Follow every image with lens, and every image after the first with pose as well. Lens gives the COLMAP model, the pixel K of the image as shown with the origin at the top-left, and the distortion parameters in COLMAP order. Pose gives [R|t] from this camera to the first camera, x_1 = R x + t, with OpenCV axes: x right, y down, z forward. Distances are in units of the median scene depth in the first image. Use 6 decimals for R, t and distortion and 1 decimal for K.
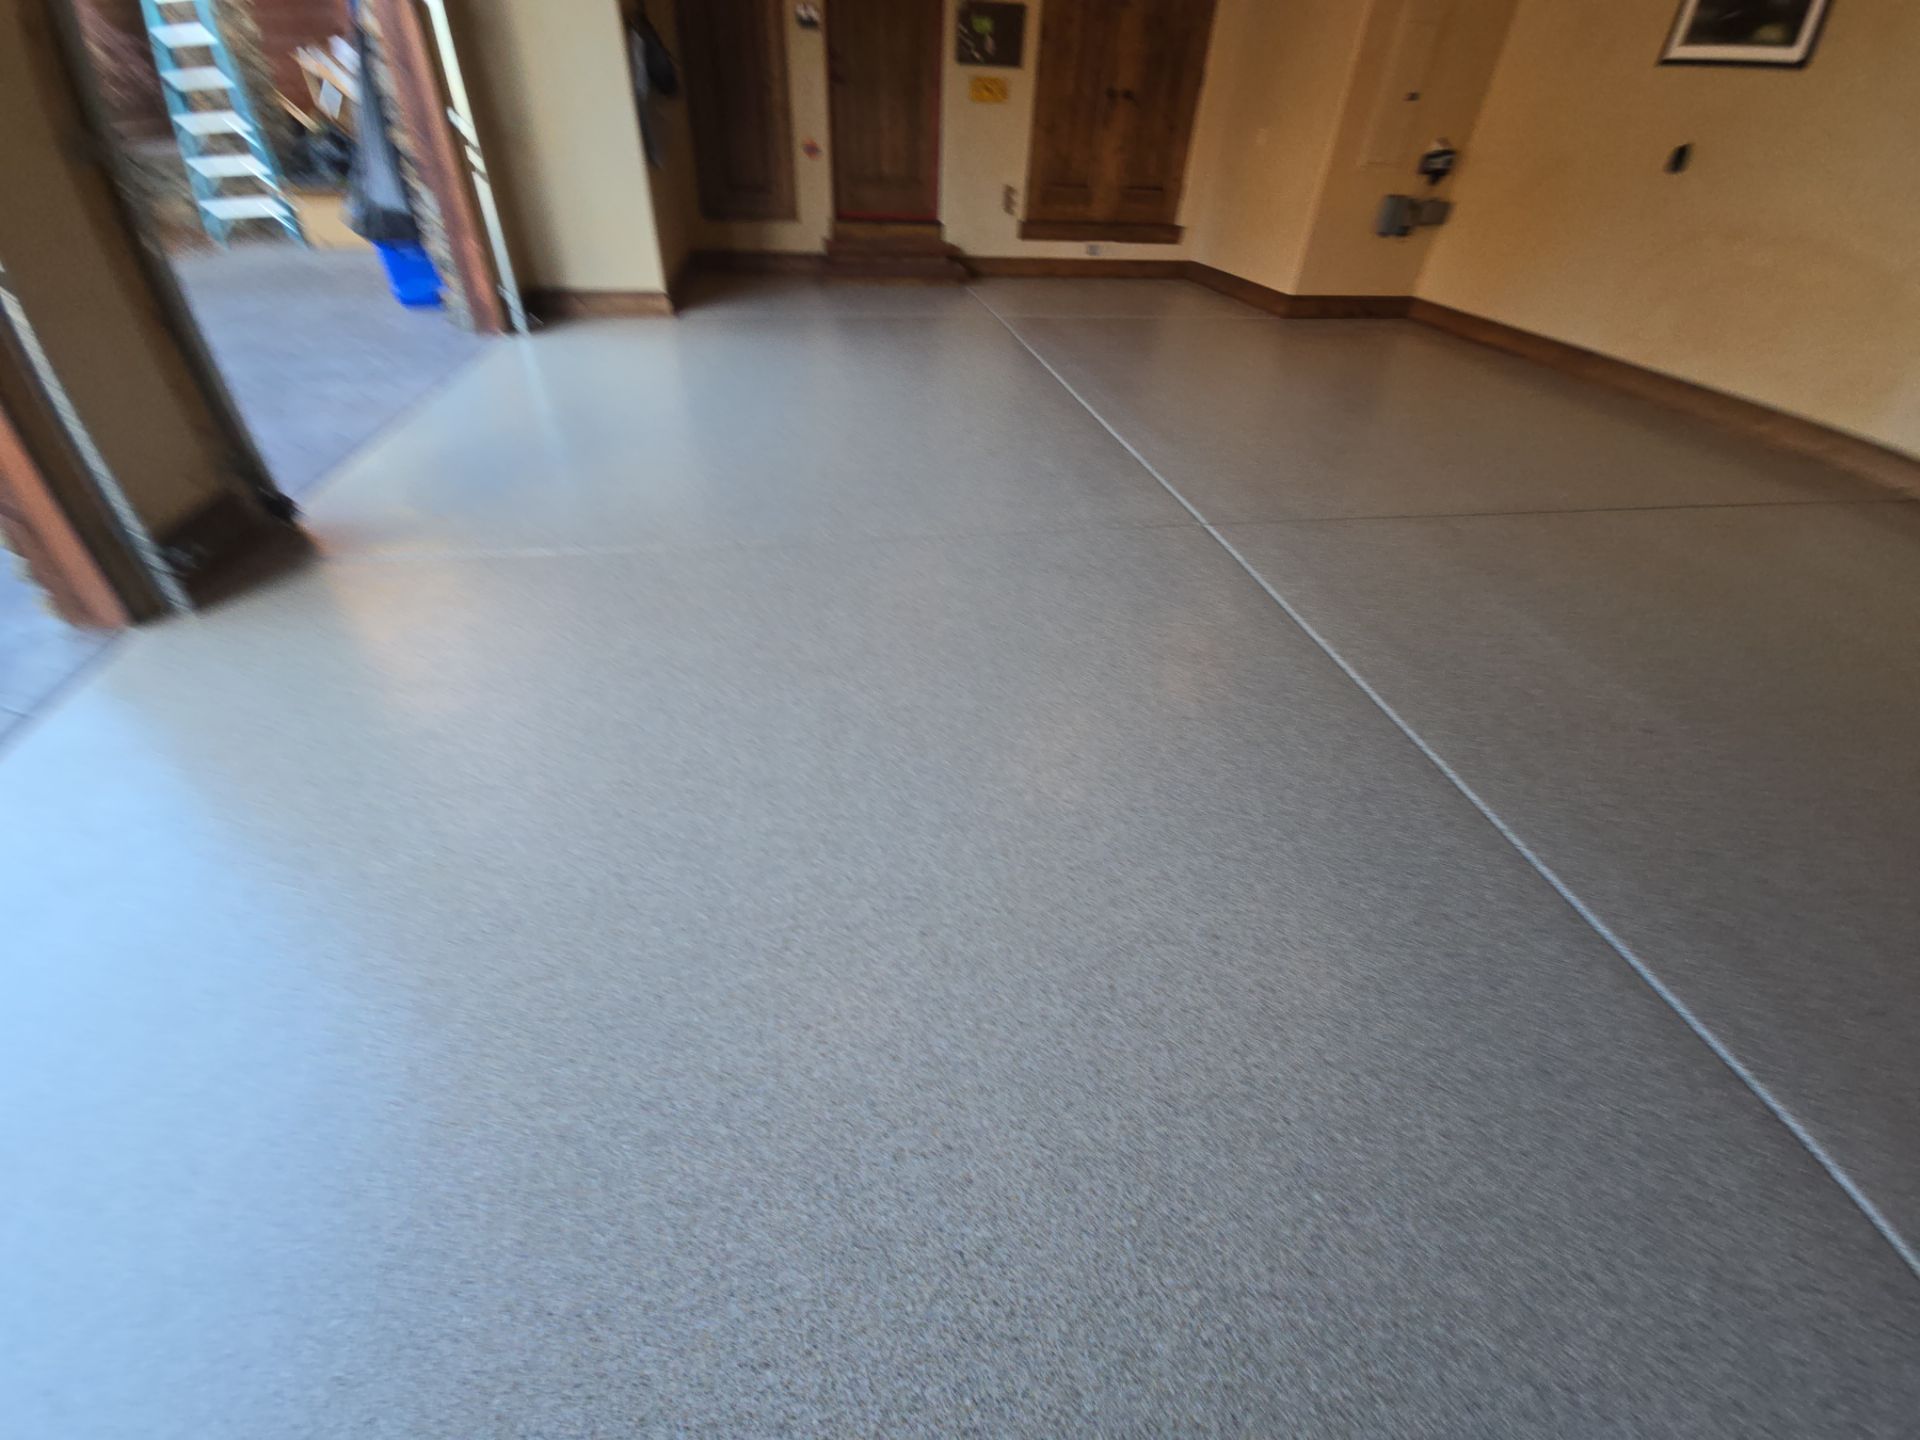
lens RADIAL K [[784.6, 0, 954.1], [0, 784.6, 711.7], [0, 0, 1]] dist [0.016060, -0.009713]
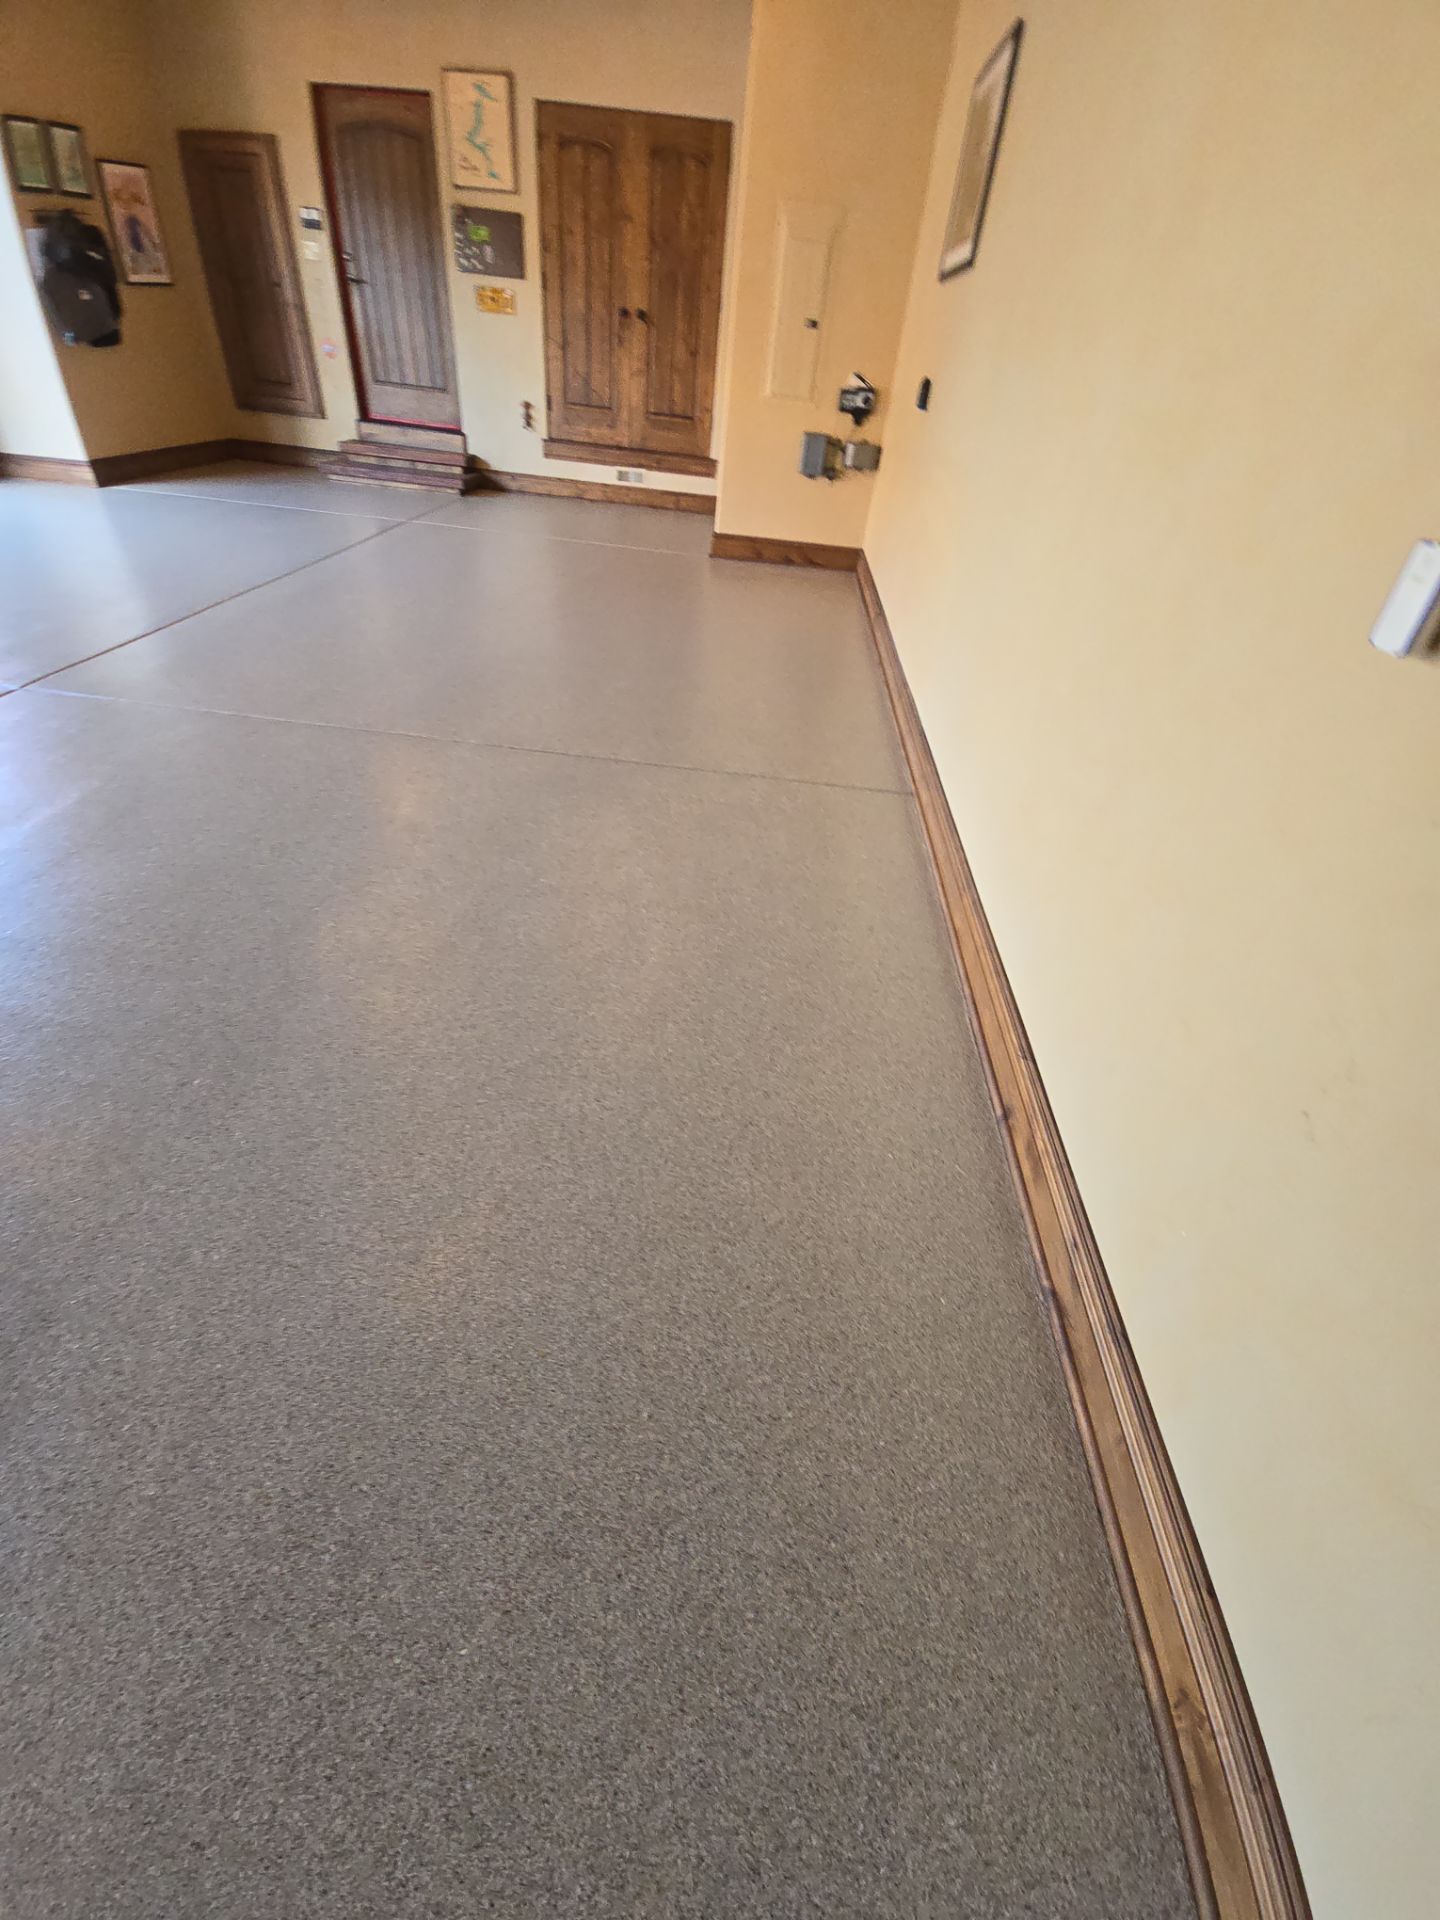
lens RADIAL K [[784.6, 0, 714.8], [0, 784.6, 987.9], [0, 0, 1]] dist [0.016060, -0.009713]
pose [[0.970401, 0.187392, -0.152334, 0.647790], [-0.184064, 0.982262, 0.035789, -0.014816], [0.156338, -0.006691, 0.987681, 0.044880]]
